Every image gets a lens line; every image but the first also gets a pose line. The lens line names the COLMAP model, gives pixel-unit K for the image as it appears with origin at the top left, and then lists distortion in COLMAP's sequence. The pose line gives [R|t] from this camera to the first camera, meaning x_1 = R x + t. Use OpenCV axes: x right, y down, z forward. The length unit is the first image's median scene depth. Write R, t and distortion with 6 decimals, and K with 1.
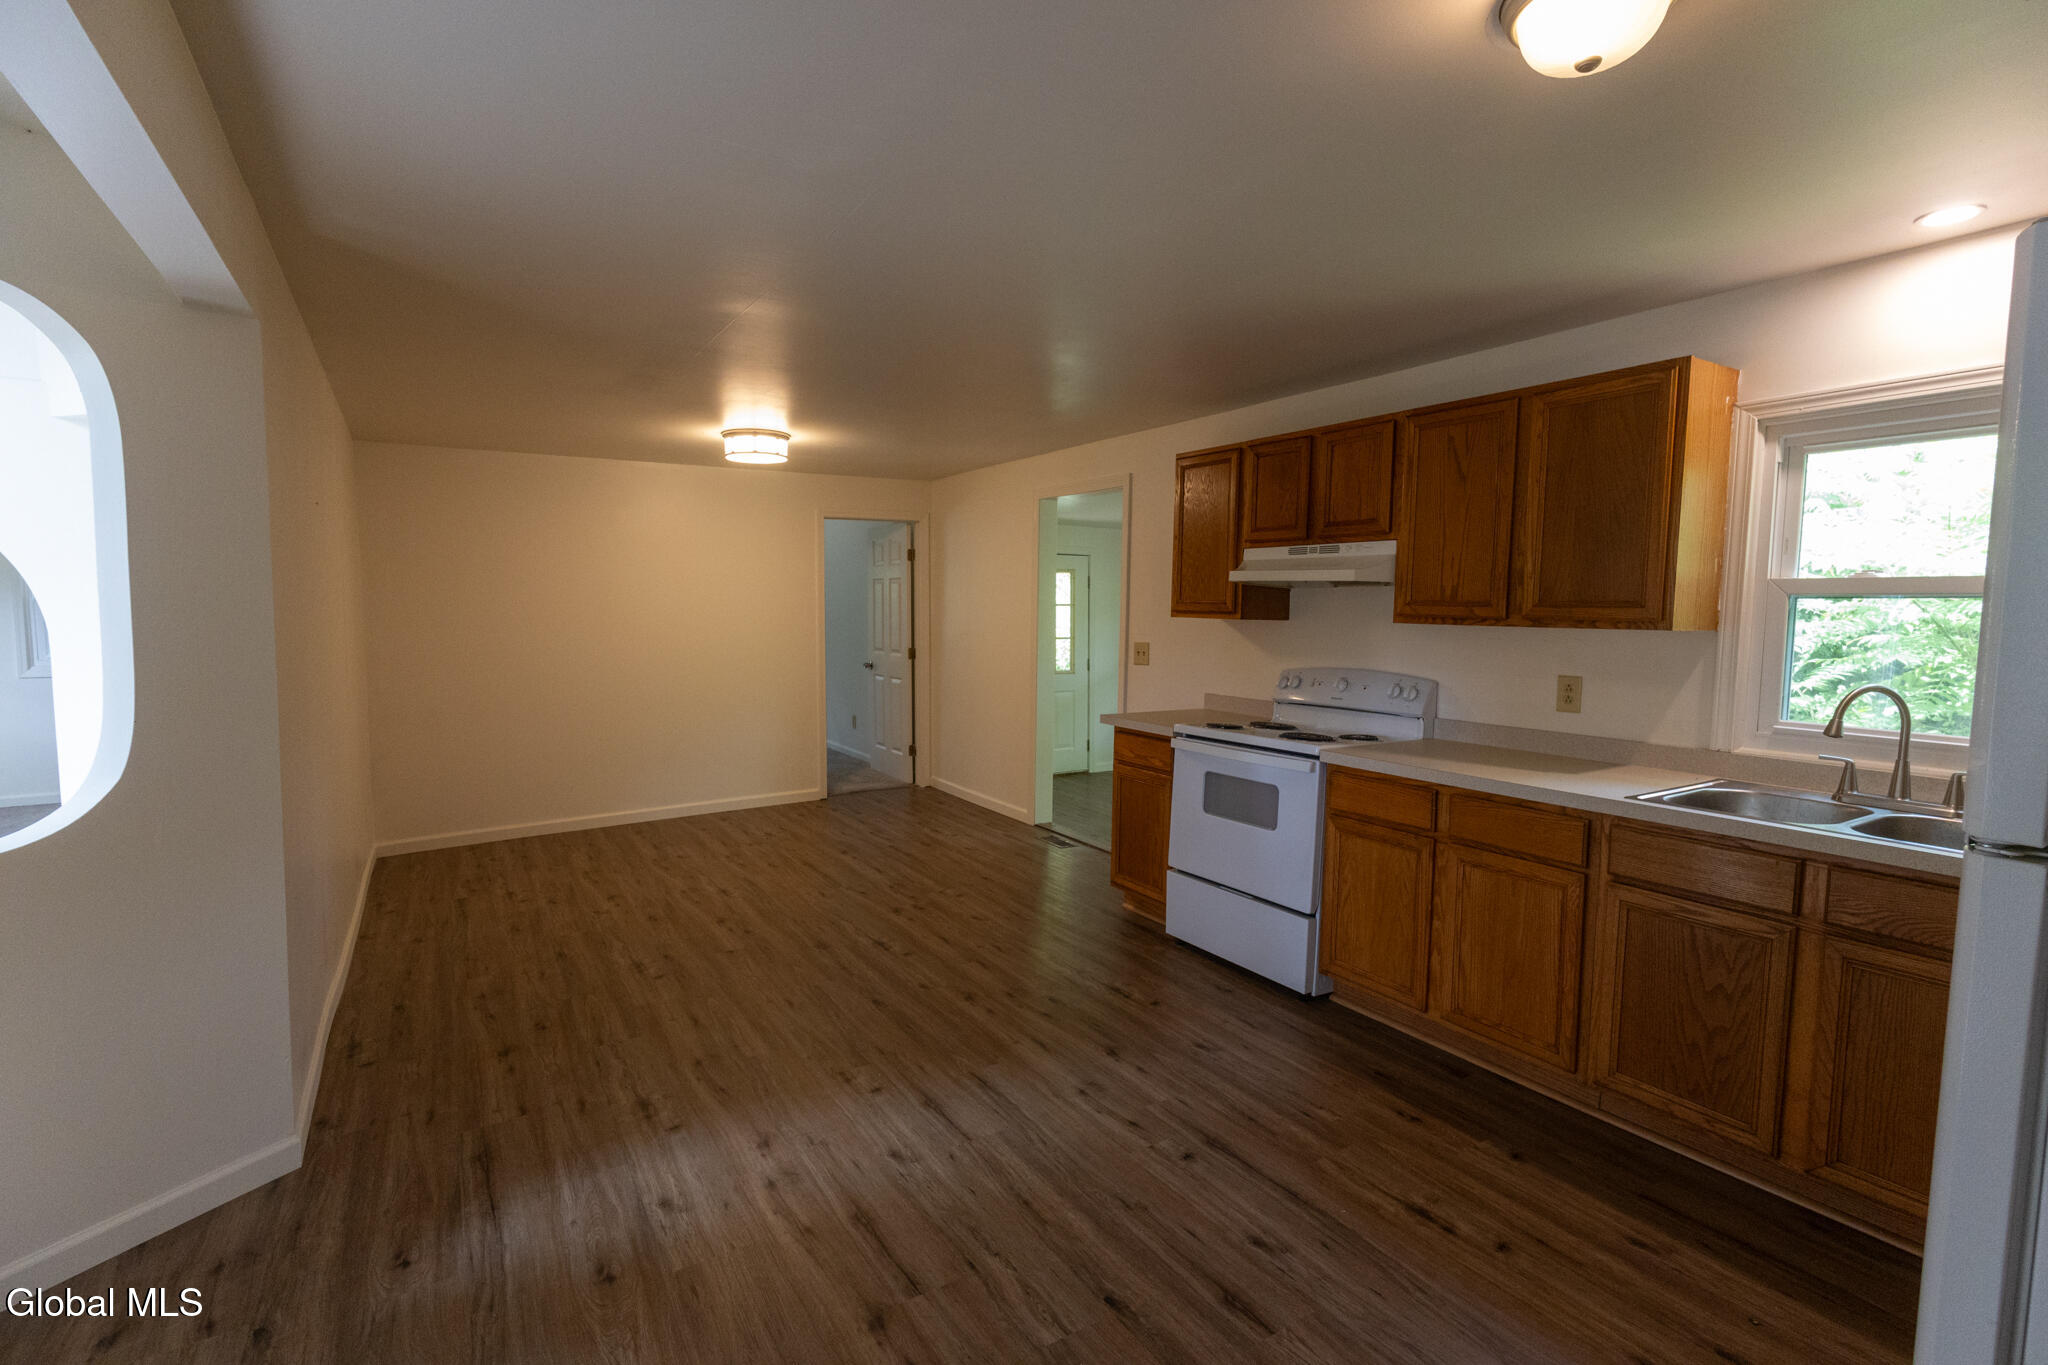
lens RADIAL K [[934.6, 0, 1029.7], [0, 934.6, 673.3], [0, 0, 1]] dist [-0.001086, 0.002897]
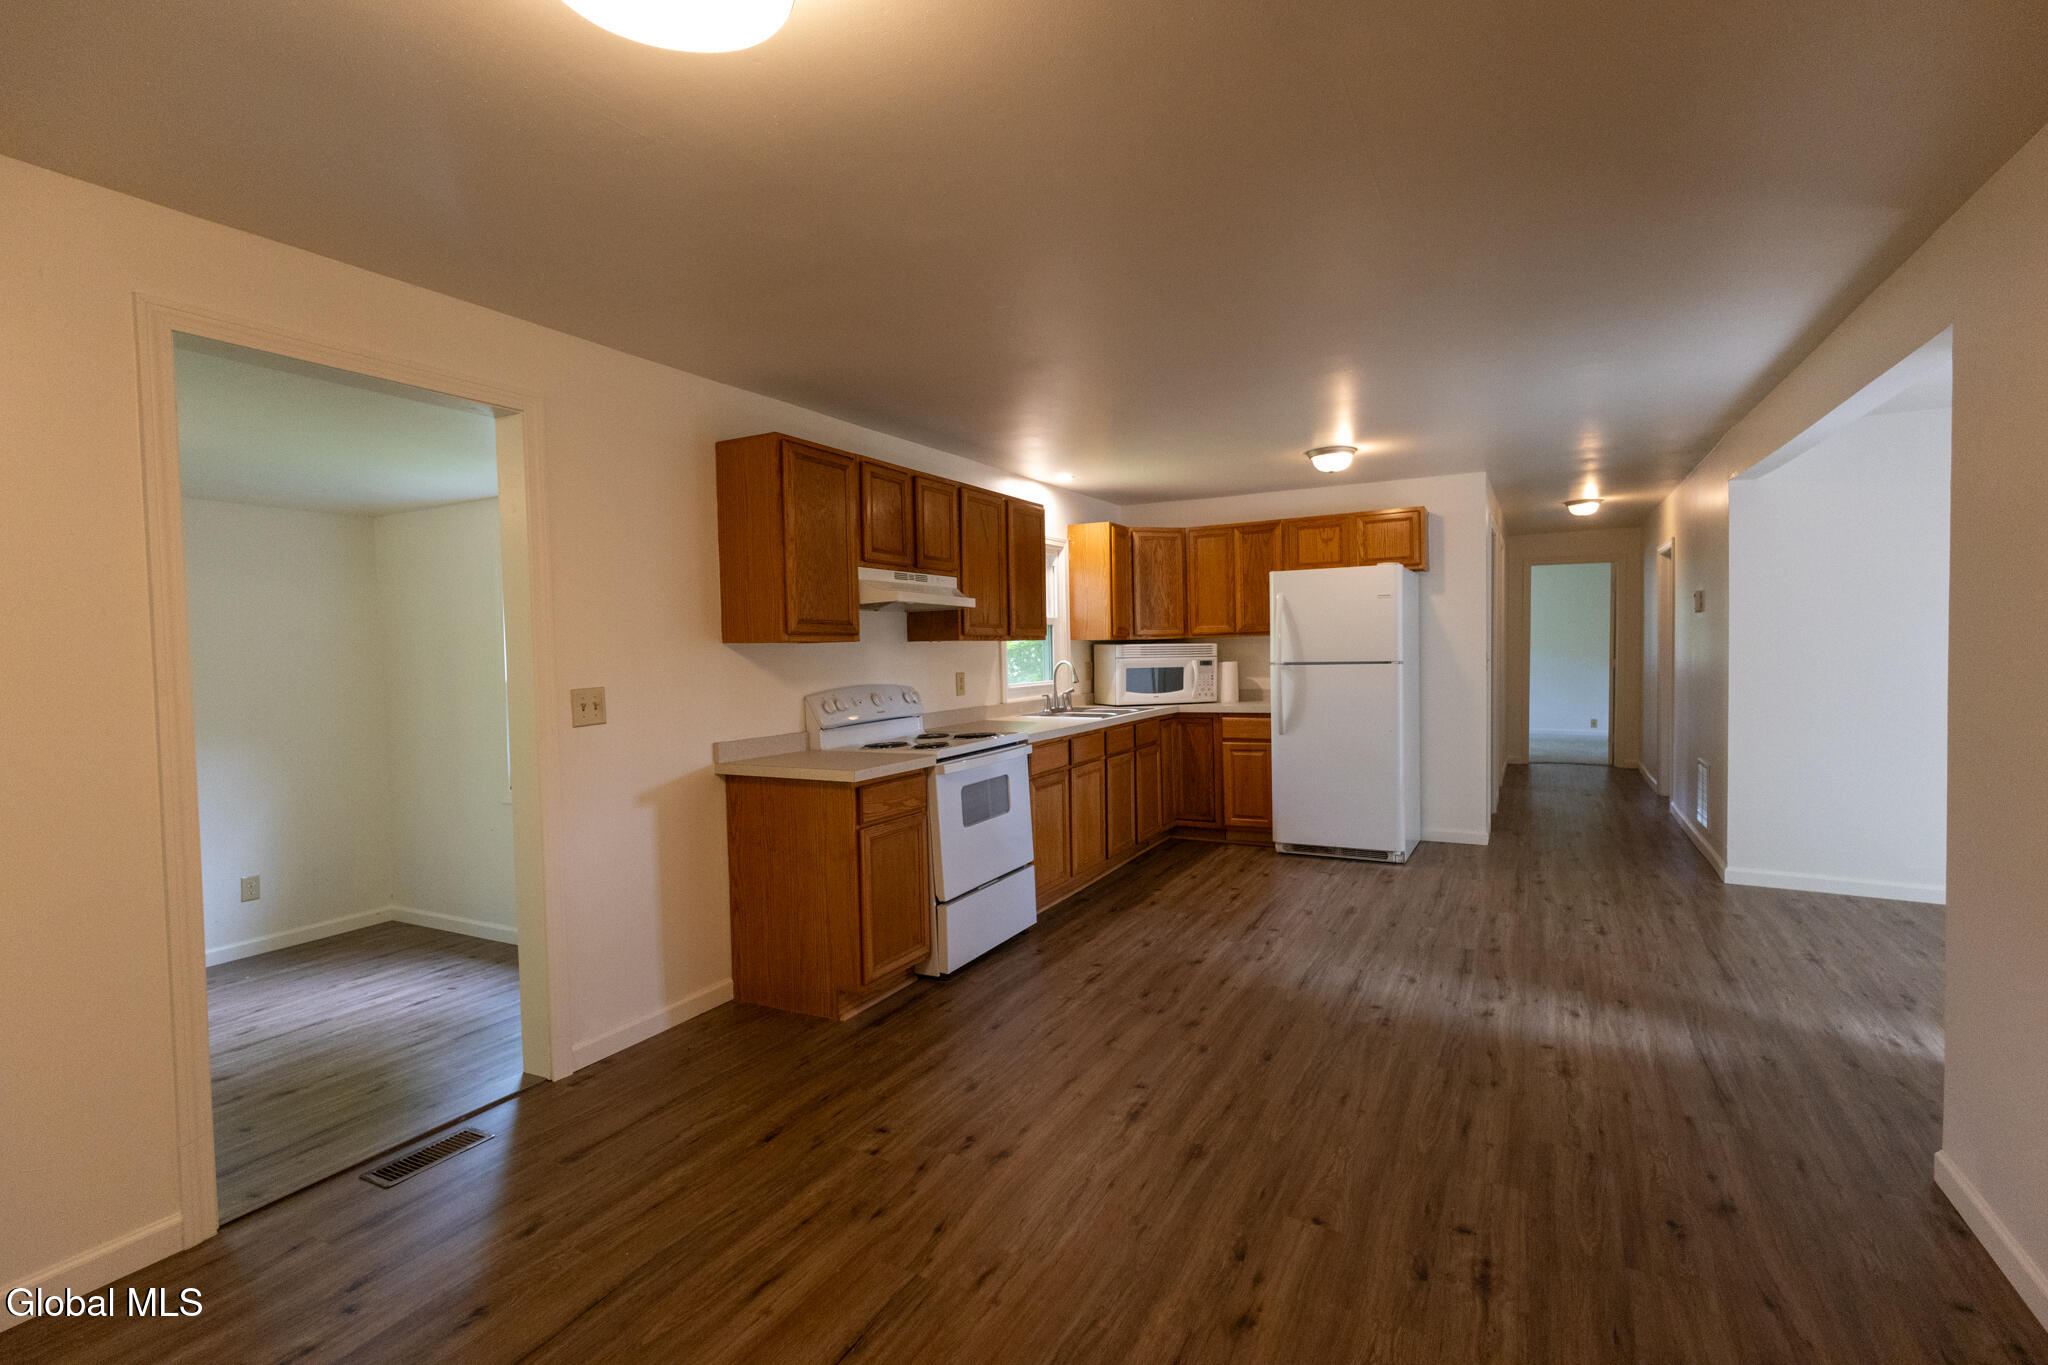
lens RADIAL K [[934.6, 0, 1017.0], [0, 934.6, 681.0], [0, 0, 1]] dist [-0.001086, 0.002897]
pose [[-0.479251, -0.034430, 0.877002, -0.884619], [0.075781, 0.993875, 0.080430, -0.106567], [-0.874400, 0.105006, -0.473707, 1.715208]]
